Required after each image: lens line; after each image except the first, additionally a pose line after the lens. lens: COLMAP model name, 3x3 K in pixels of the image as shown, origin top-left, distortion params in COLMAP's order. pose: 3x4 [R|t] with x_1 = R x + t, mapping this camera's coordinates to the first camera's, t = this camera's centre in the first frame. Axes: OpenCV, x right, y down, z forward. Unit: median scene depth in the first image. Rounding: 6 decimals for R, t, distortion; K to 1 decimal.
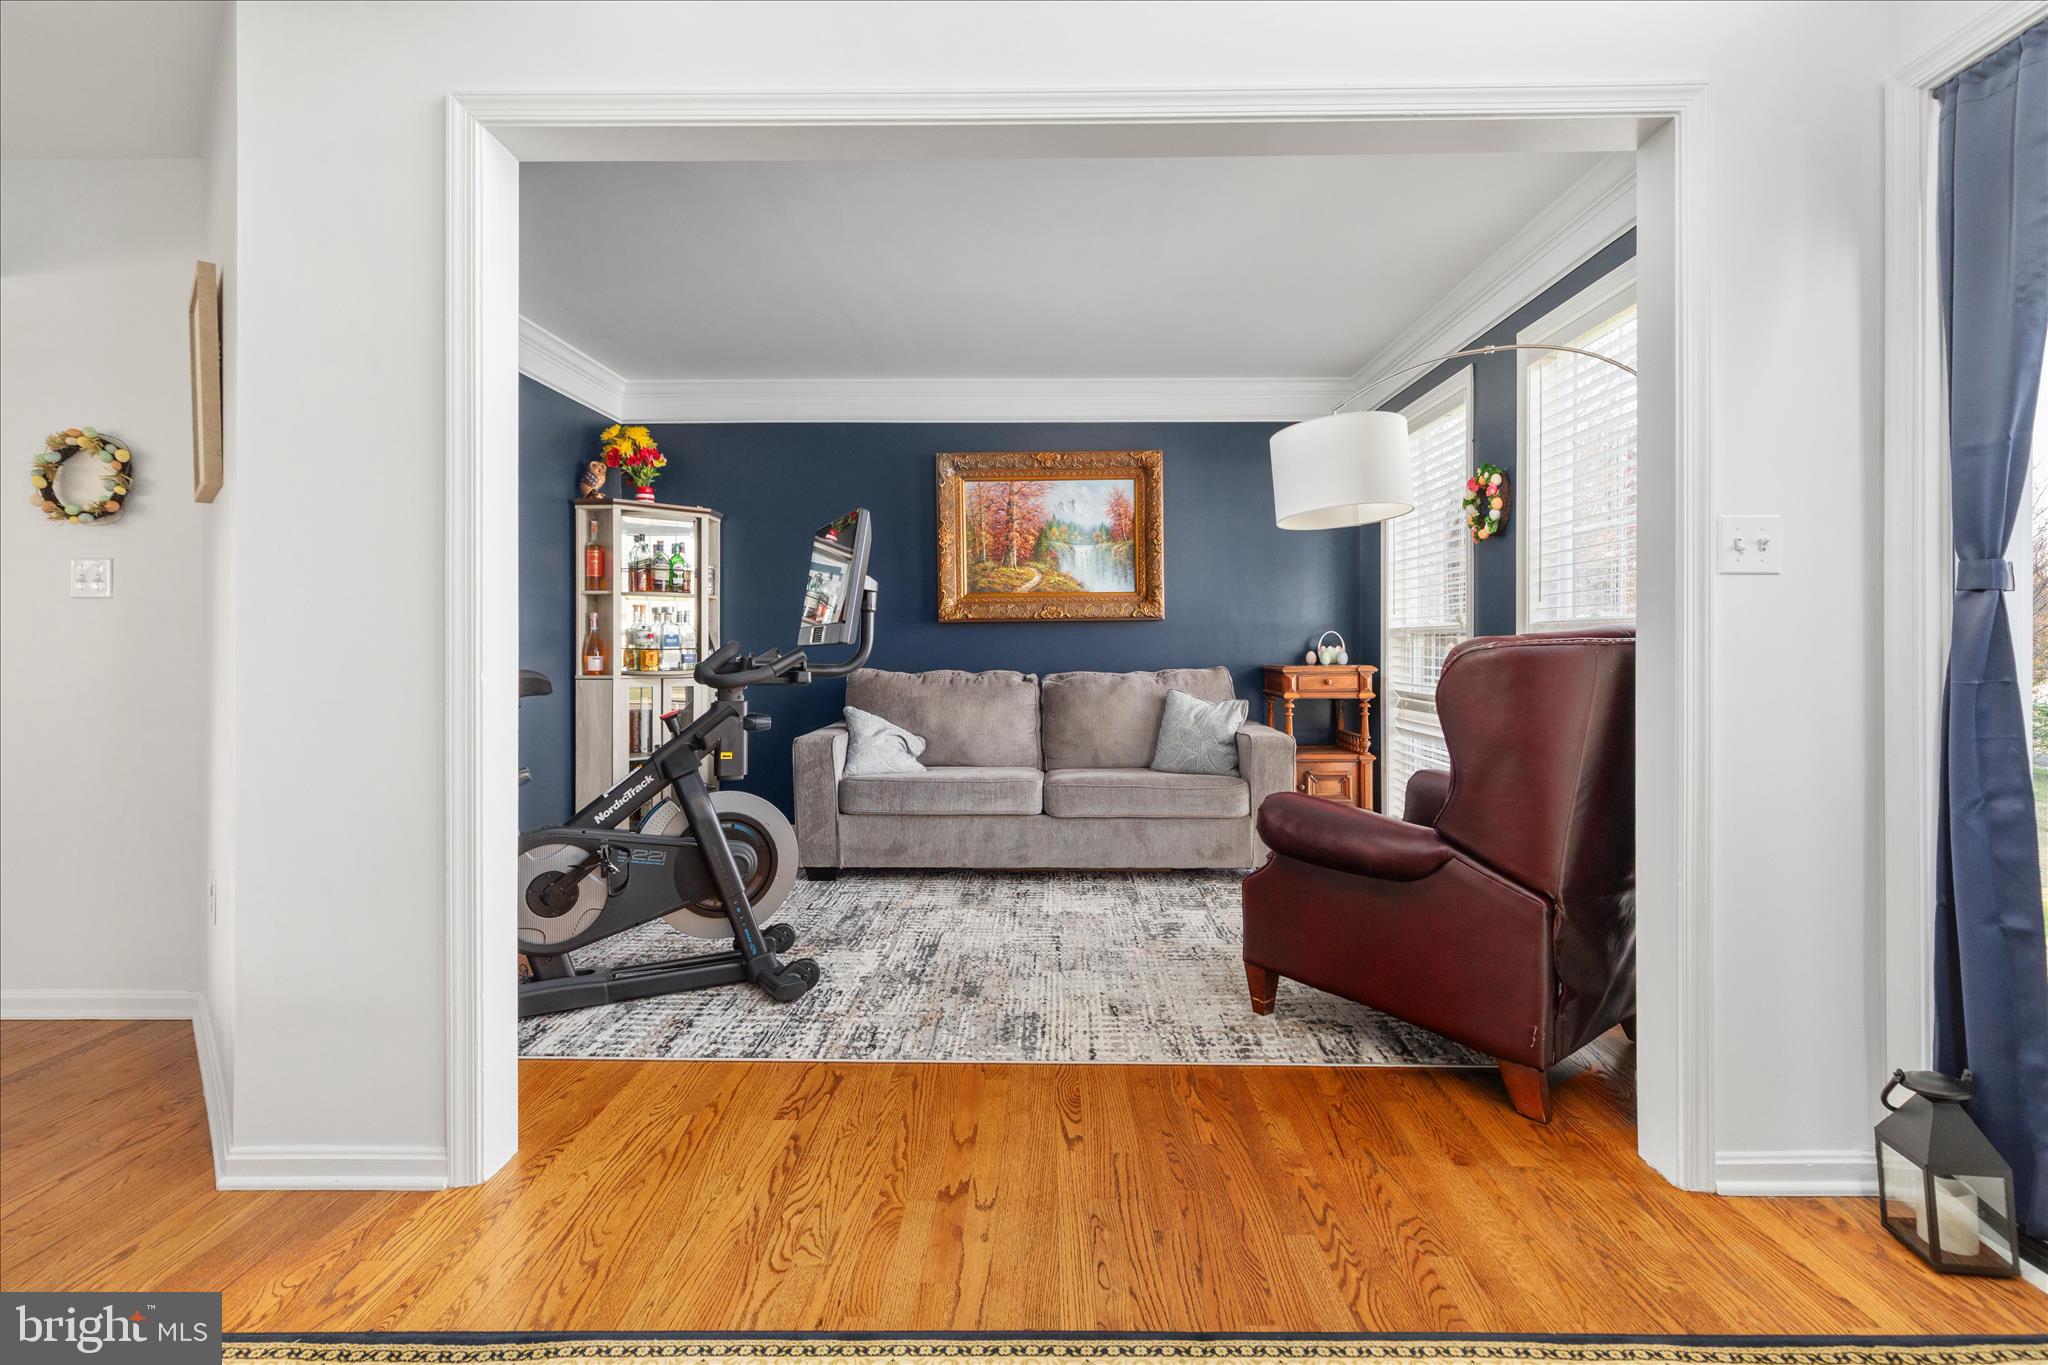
lens RADIAL K [[990.7, 0, 1003.5], [0, 990.7, 652.3], [0, 0, 1]] dist [0.000794, 0.000325]
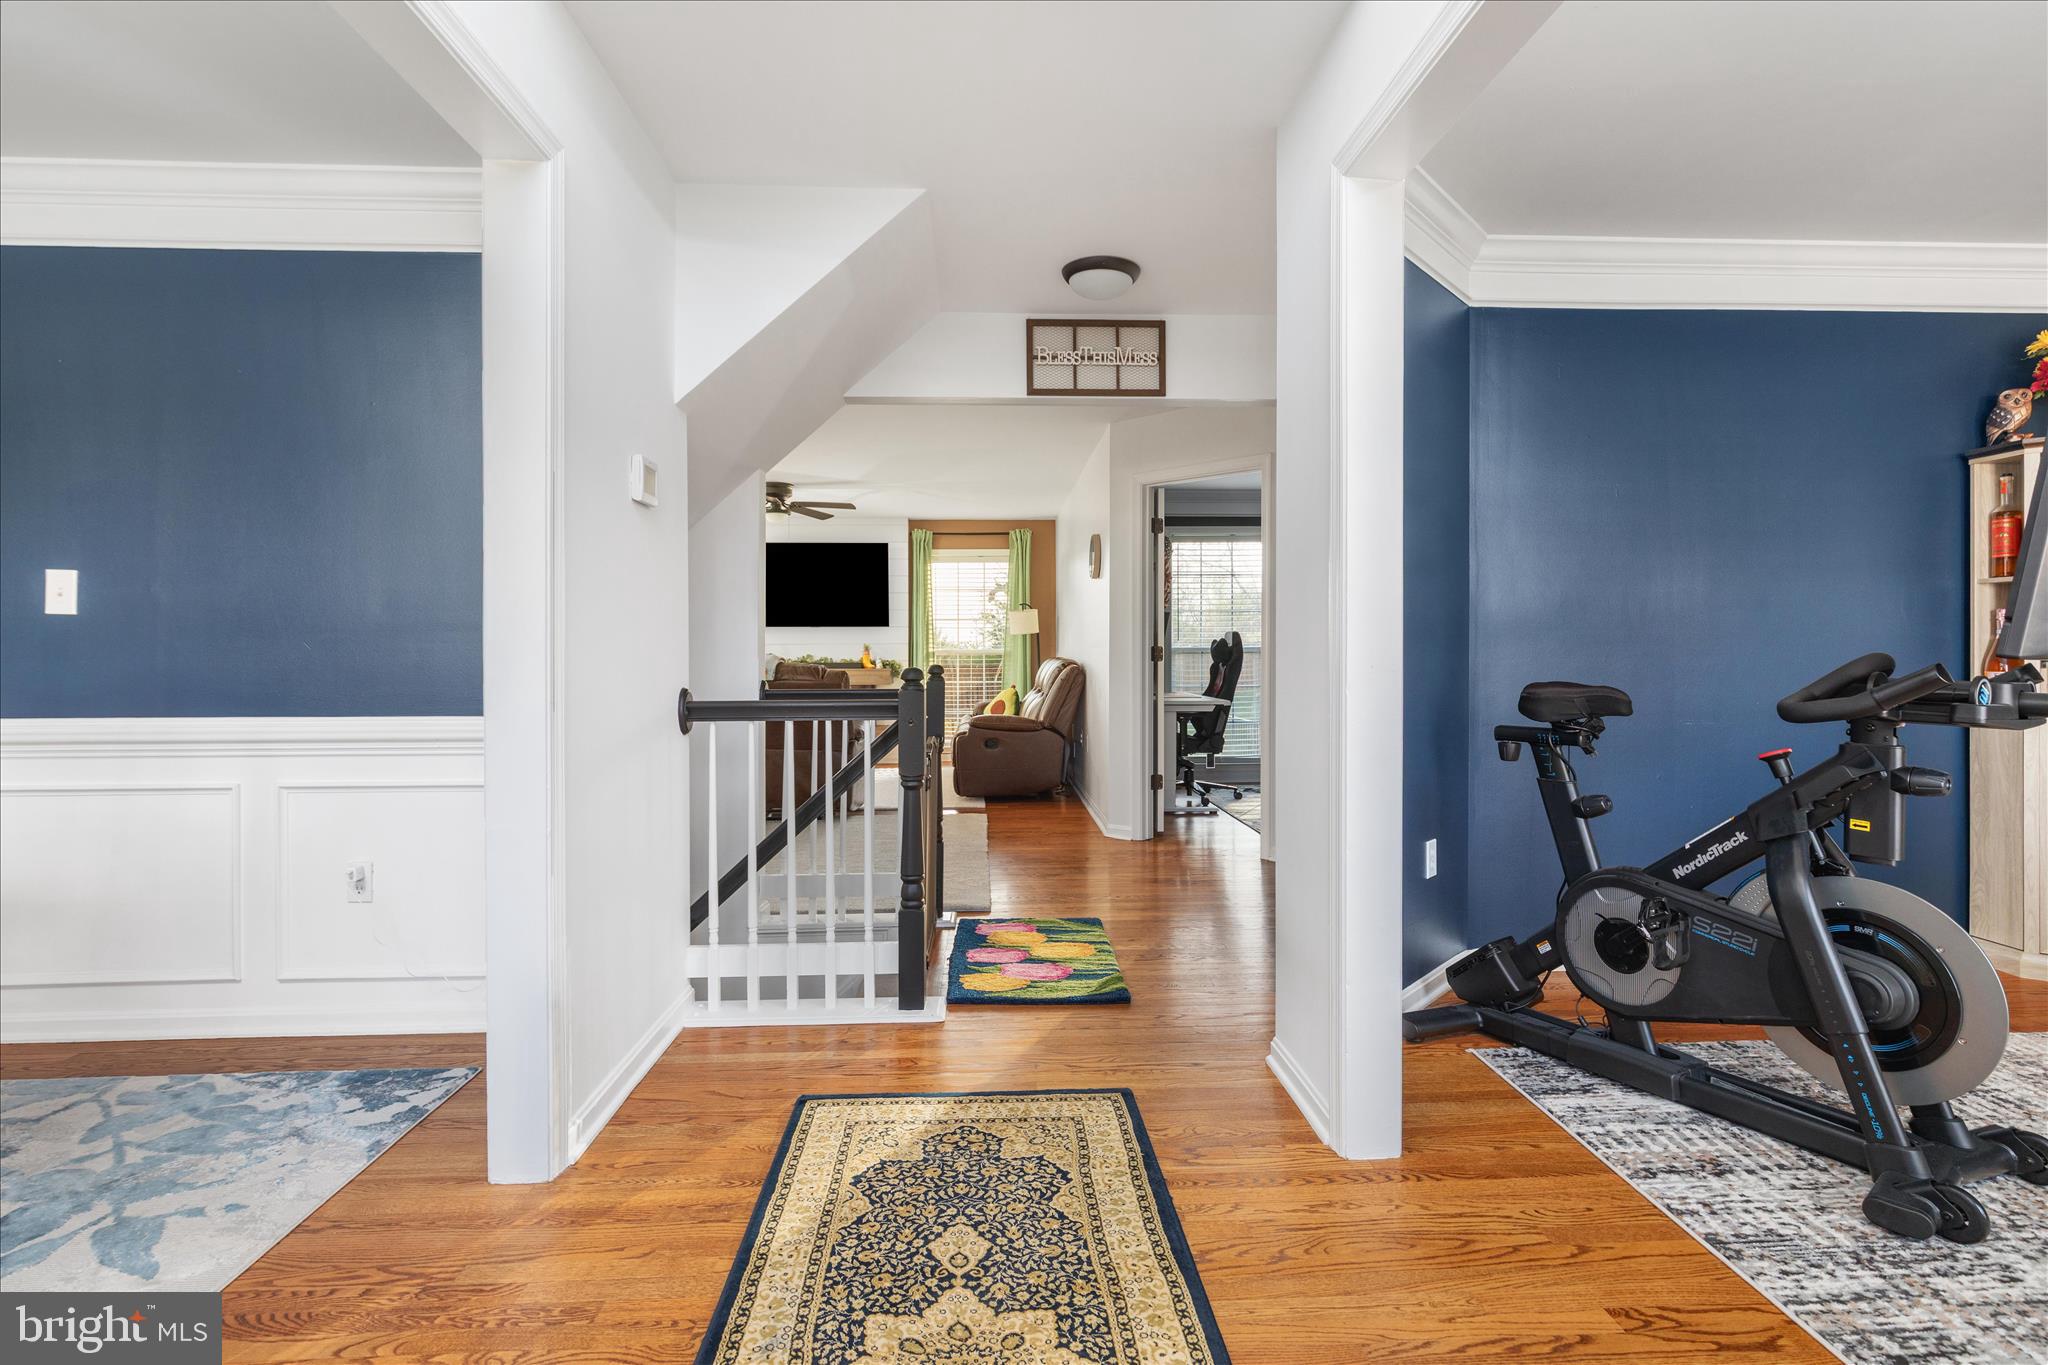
lens RADIAL K [[990.7, 0, 1003.5], [0, 990.7, 652.3], [0, 0, 1]] dist [0.000794, 0.000325]
pose [[0.040003, -0.000179, -0.999200, 0.389111], [-0.002097, 0.999998, -0.000263, -0.011924], [0.999197, 0.002106, 0.040002, 0.419004]]
